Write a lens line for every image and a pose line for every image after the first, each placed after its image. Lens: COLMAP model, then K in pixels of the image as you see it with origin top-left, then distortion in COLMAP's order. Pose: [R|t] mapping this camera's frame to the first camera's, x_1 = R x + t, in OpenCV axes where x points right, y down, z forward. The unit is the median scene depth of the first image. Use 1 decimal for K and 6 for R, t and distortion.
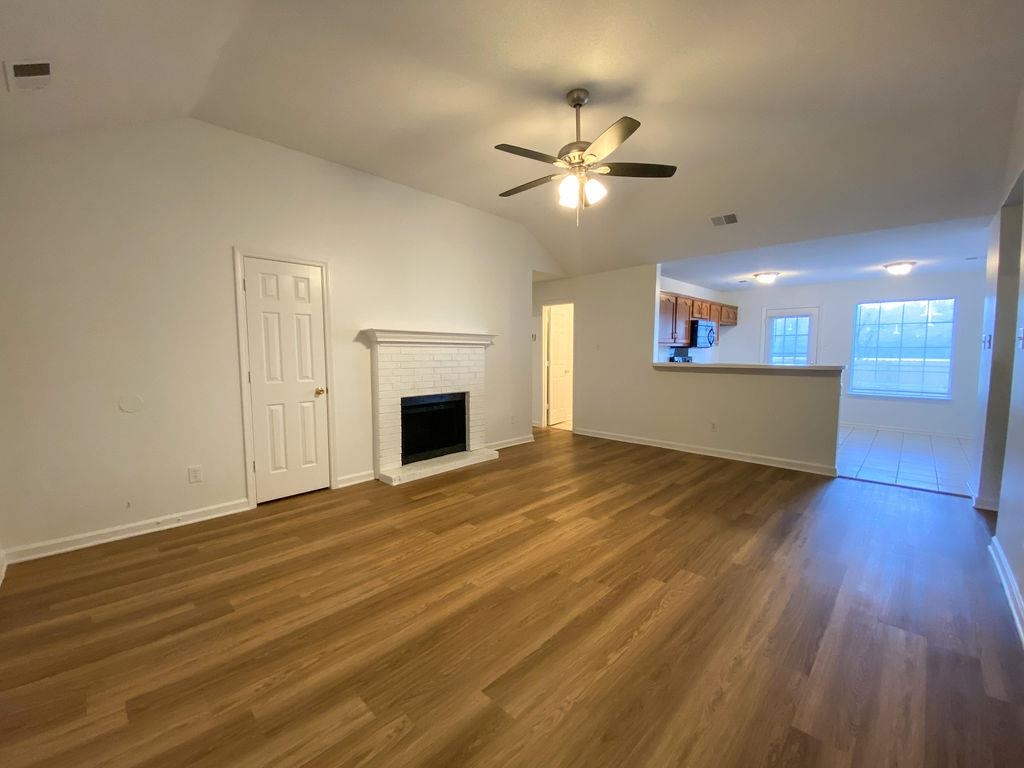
lens RADIAL K [[410.8, 0, 509.4], [0, 410.8, 383.0], [0, 0, 1]] dist [0.045112, -0.000219]
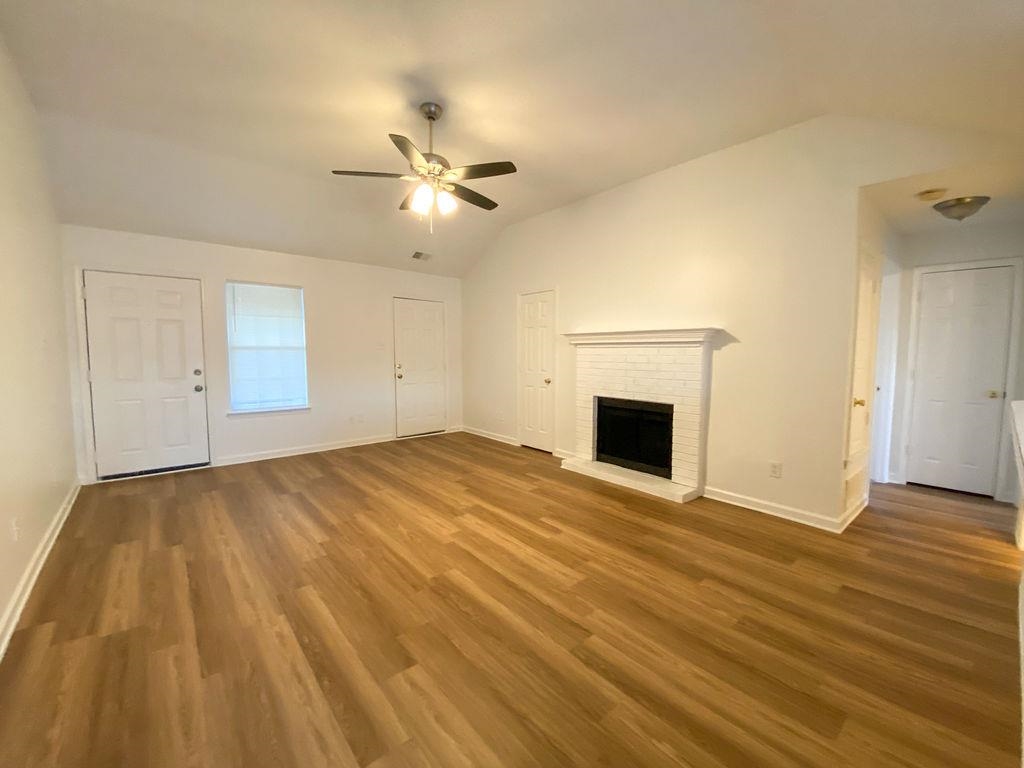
lens RADIAL K [[410.8, 0, 509.4], [0, 410.8, 383.0], [0, 0, 1]] dist [0.045112, -0.000219]
pose [[-0.088447, 0.077751, -0.993042, 0.974589], [-0.078130, 0.993336, 0.084733, -0.084607], [0.993012, 0.085080, -0.081782, 1.052382]]
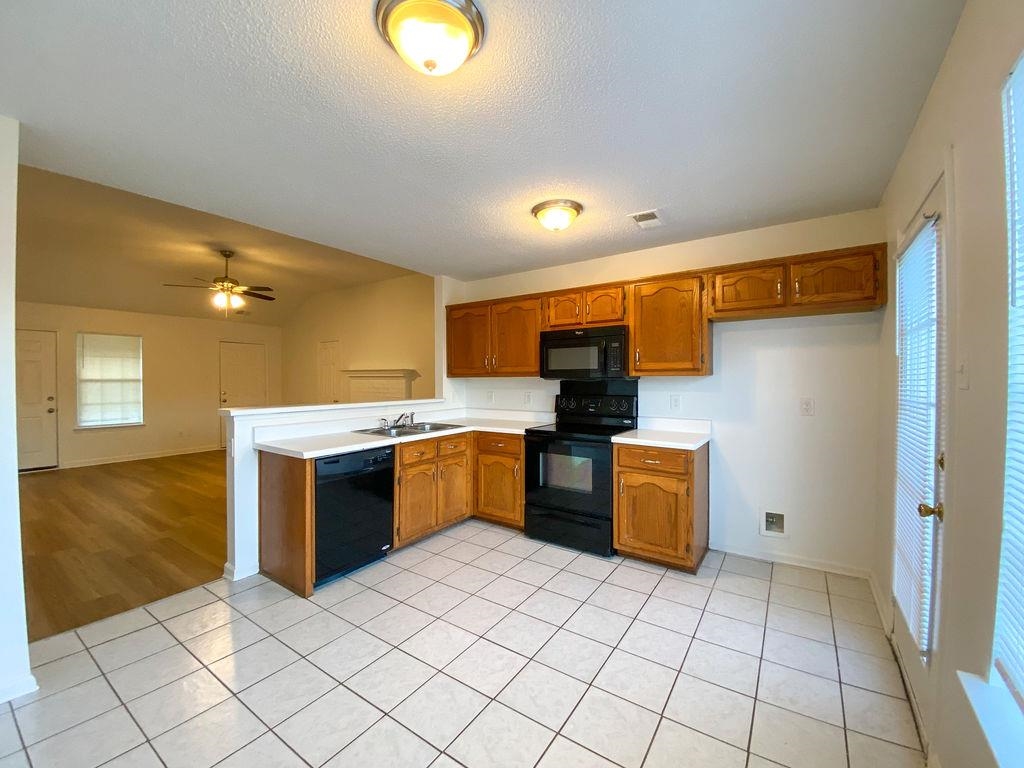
lens RADIAL K [[421.8, 0, 512.0], [0, 421.8, 384.0], [0, 0, 1]] dist [-0.002171, -0.000293]
pose [[0.173194, 0.012170, -0.984813, 1.833673], [-0.073334, 0.997307, -0.000572, -0.135668], [0.982154, 0.072319, 0.173620, 1.578497]]
